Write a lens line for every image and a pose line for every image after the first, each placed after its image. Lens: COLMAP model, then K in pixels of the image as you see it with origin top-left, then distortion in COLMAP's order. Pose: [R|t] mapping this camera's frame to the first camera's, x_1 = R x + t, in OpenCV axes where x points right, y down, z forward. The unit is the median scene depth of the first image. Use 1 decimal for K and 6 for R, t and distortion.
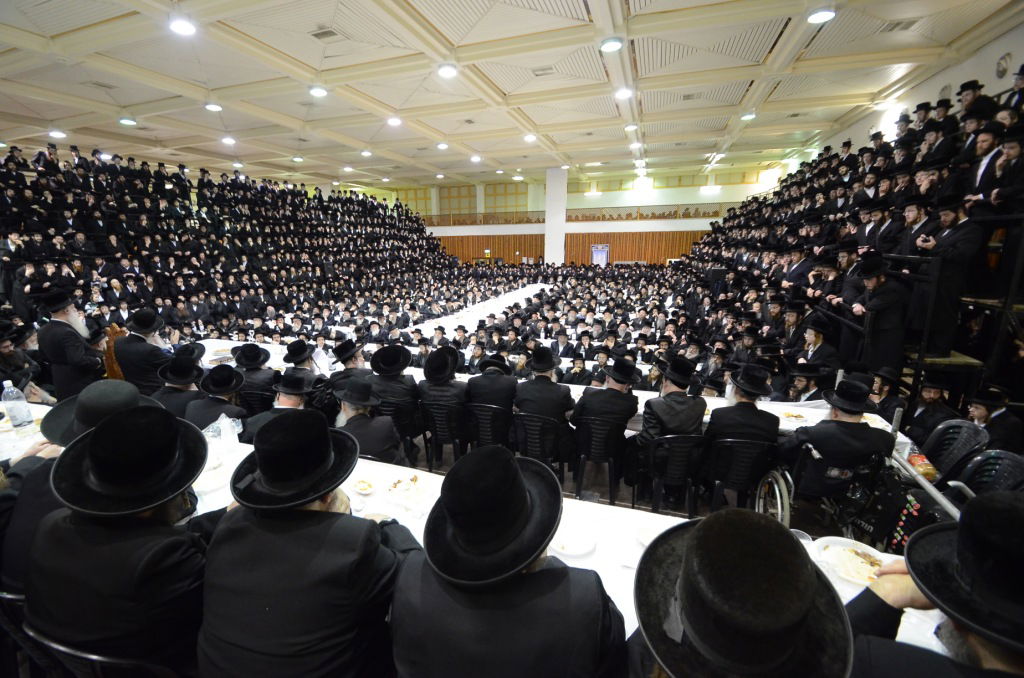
lens RADIAL K [[438.1, 0, 512.8], [0, 438.1, 350.4], [0, 0, 1]] dist [0.004912, -0.008273]
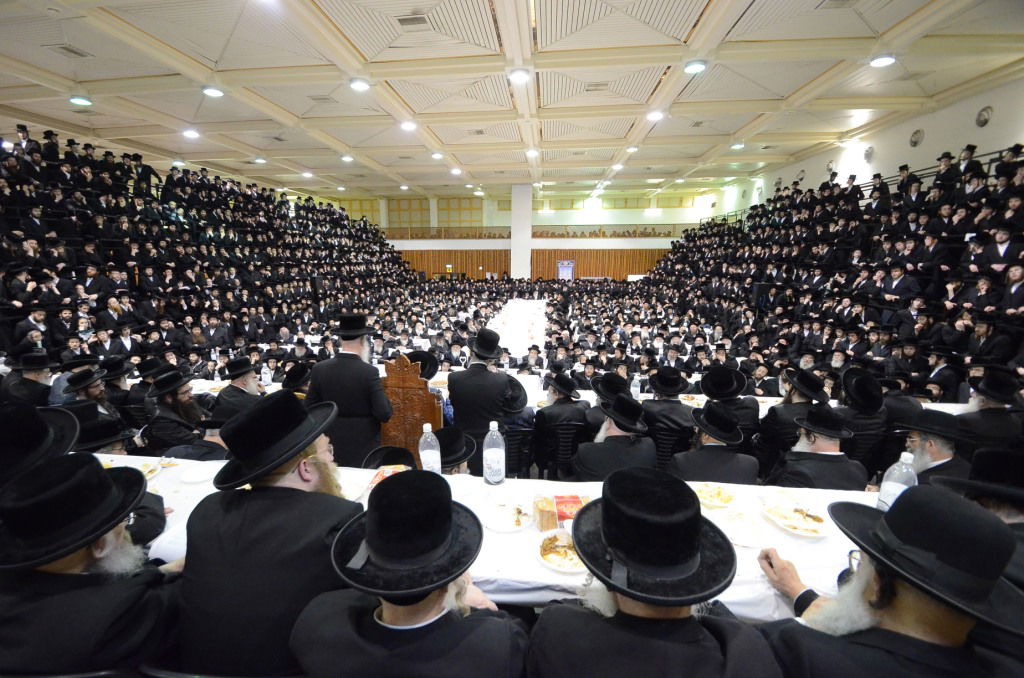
lens RADIAL K [[438.0, 0, 512.0], [0, 438.0, 339.0], [0, 0, 1]] dist [0.001129, -0.006442]
pose [[0.977737, -0.025308, 0.208303, -0.163709], [0.037821, 0.997697, -0.056304, -0.008418], [-0.206399, 0.062929, 0.976442, 0.051142]]
